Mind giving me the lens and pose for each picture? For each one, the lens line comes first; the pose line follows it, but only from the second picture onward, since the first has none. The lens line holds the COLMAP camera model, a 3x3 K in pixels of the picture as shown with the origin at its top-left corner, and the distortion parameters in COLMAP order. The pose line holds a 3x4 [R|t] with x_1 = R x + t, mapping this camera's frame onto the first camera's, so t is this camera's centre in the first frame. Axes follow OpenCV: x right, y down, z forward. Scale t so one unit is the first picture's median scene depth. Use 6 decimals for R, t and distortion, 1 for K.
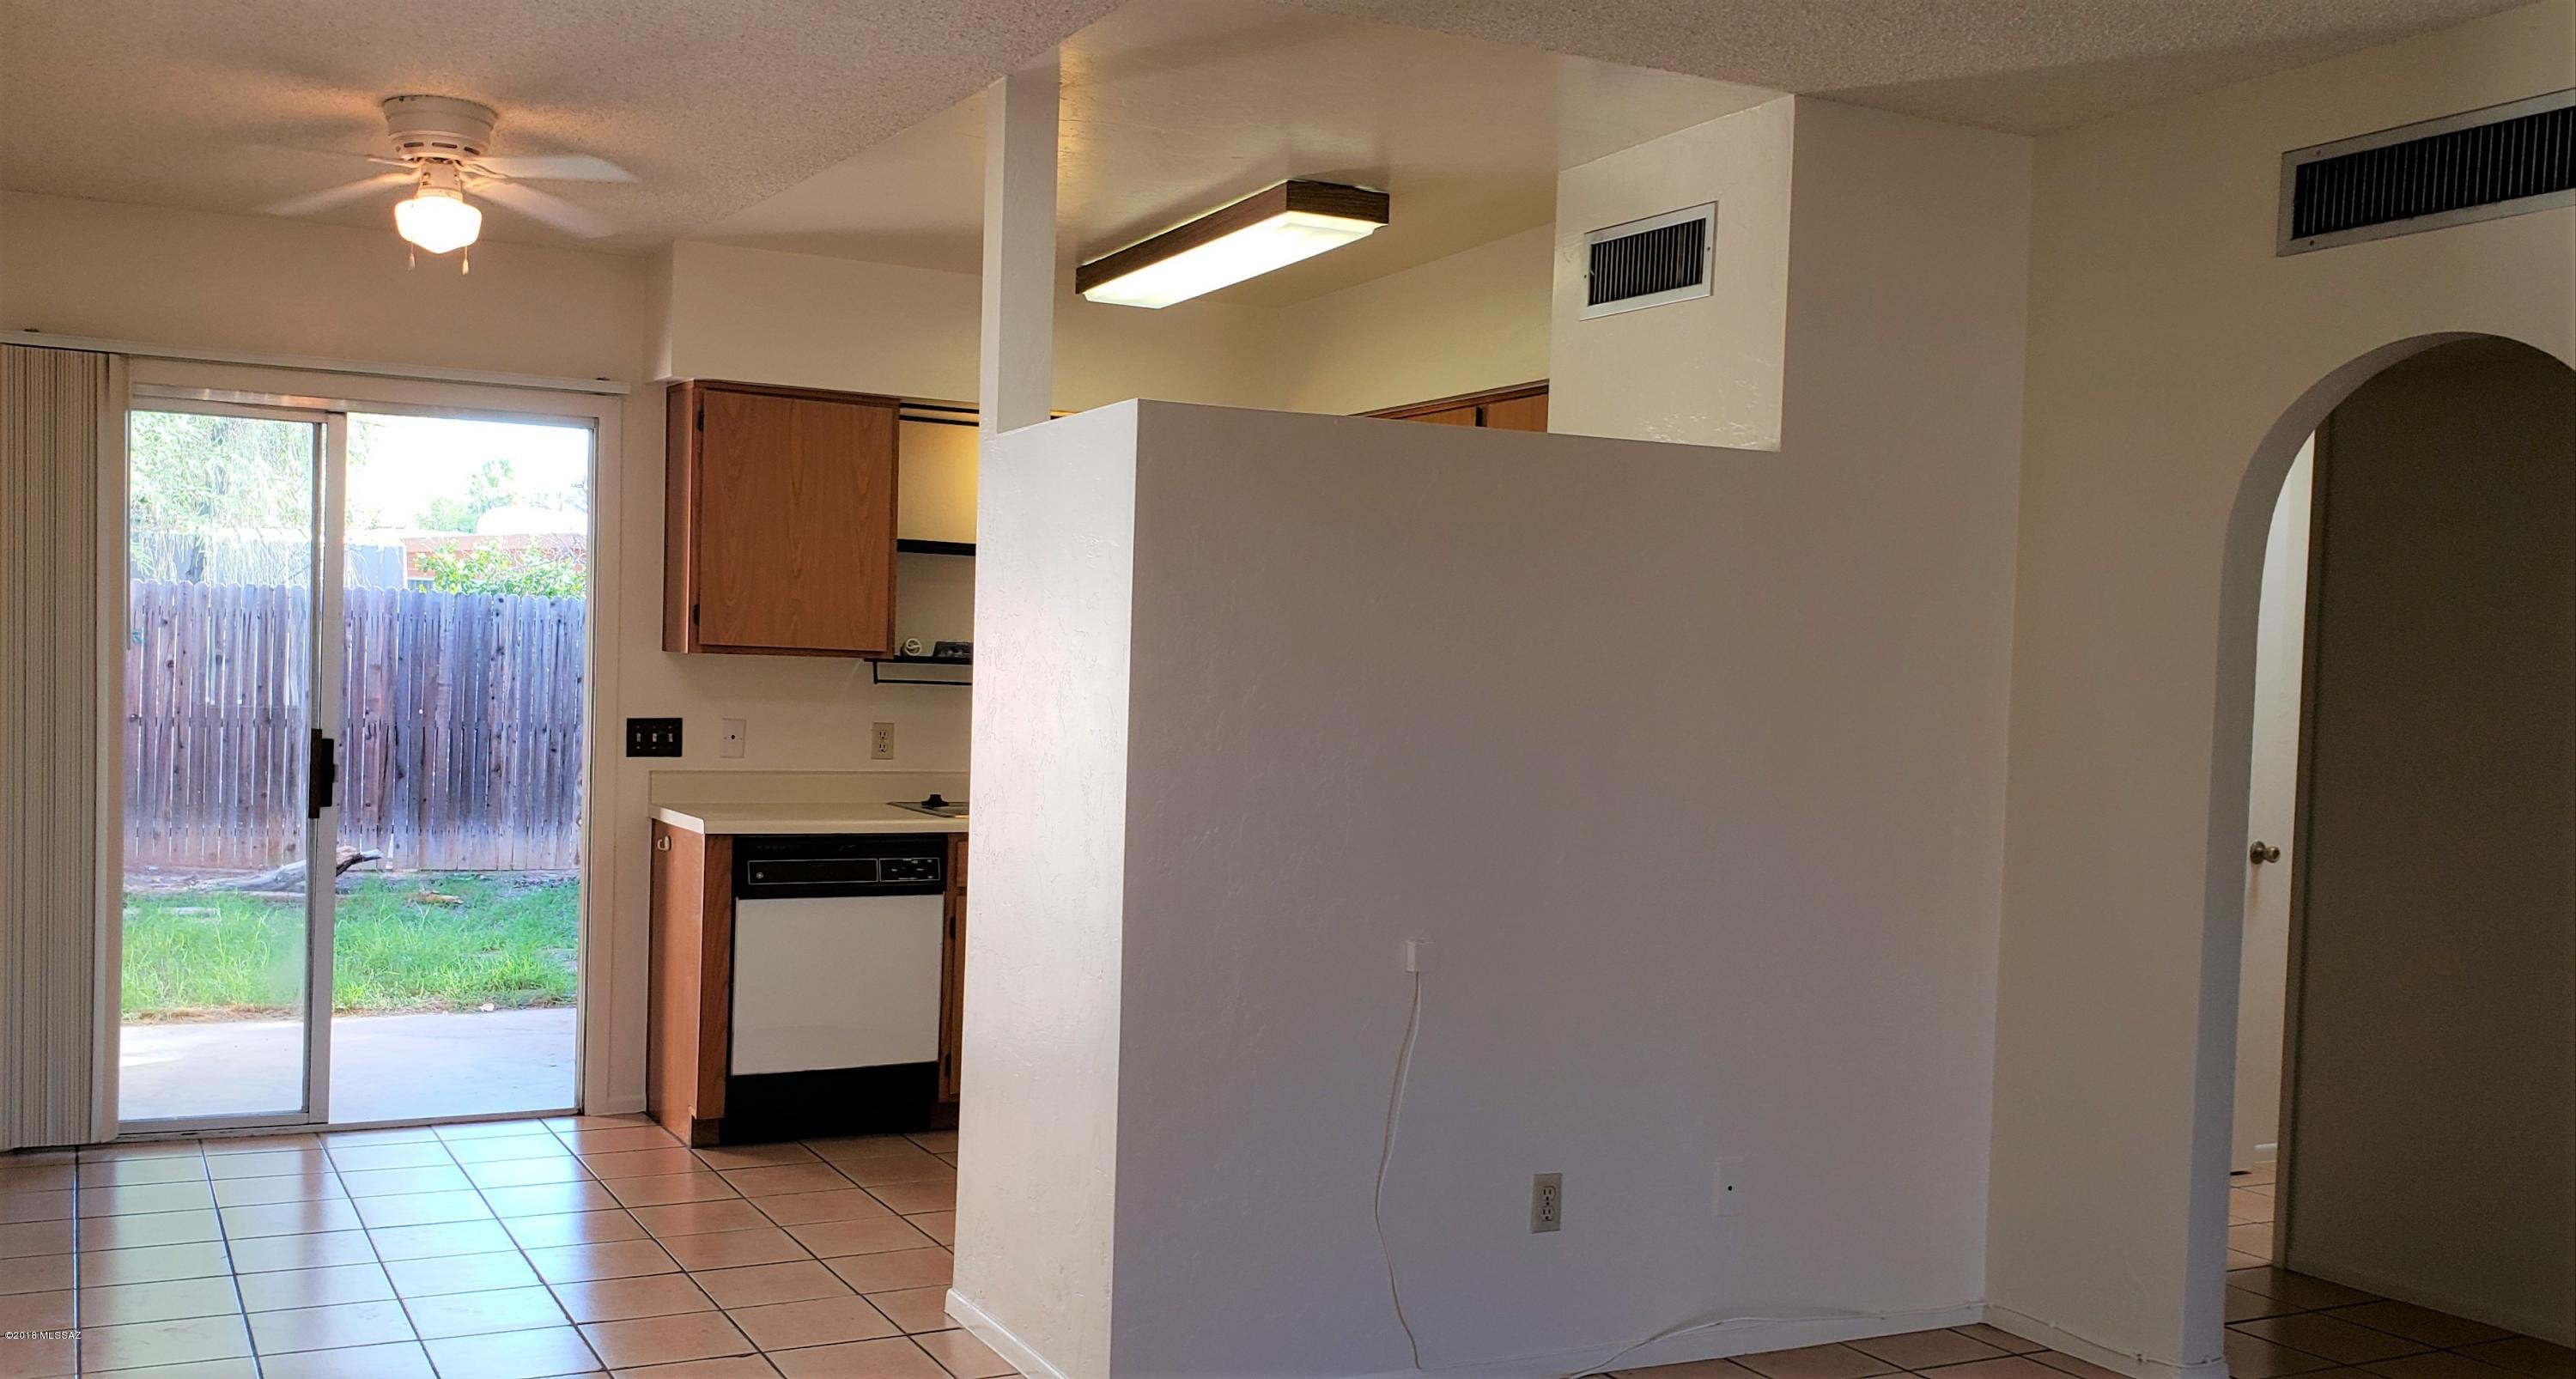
lens RADIAL K [[2257.6, 0, 1288.1], [0, 2257.6, 734.9], [0, 0, 1]] dist [0.053690, 0.001038]
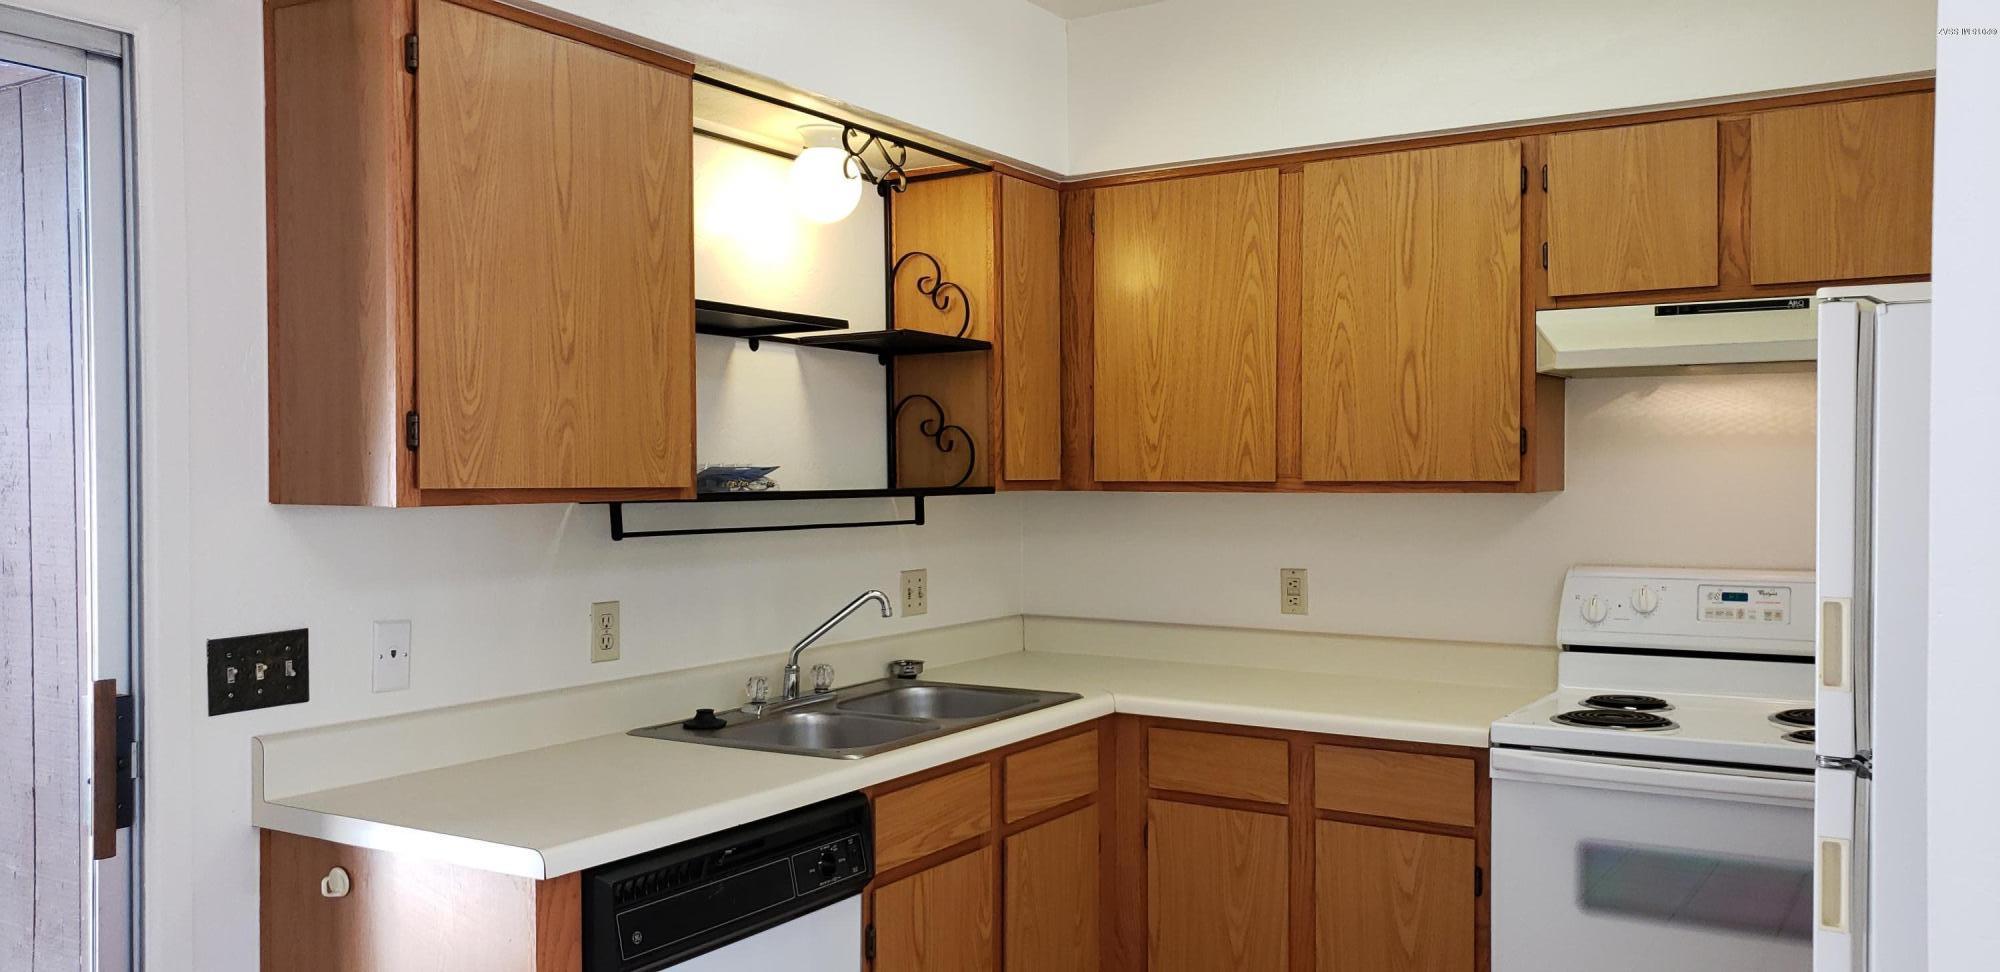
lens RADIAL K [[1563.5, 0, 1038.0], [0, 1563.5, 498.8], [0, 0, 1]] dist [0.008023, 0.077513]
pose [[0.861902, -0.043588, 0.505197, -0.113327], [0.044021, 0.998969, 0.011089, -0.012734], [-0.505160, 0.012682, 0.862933, 0.222102]]
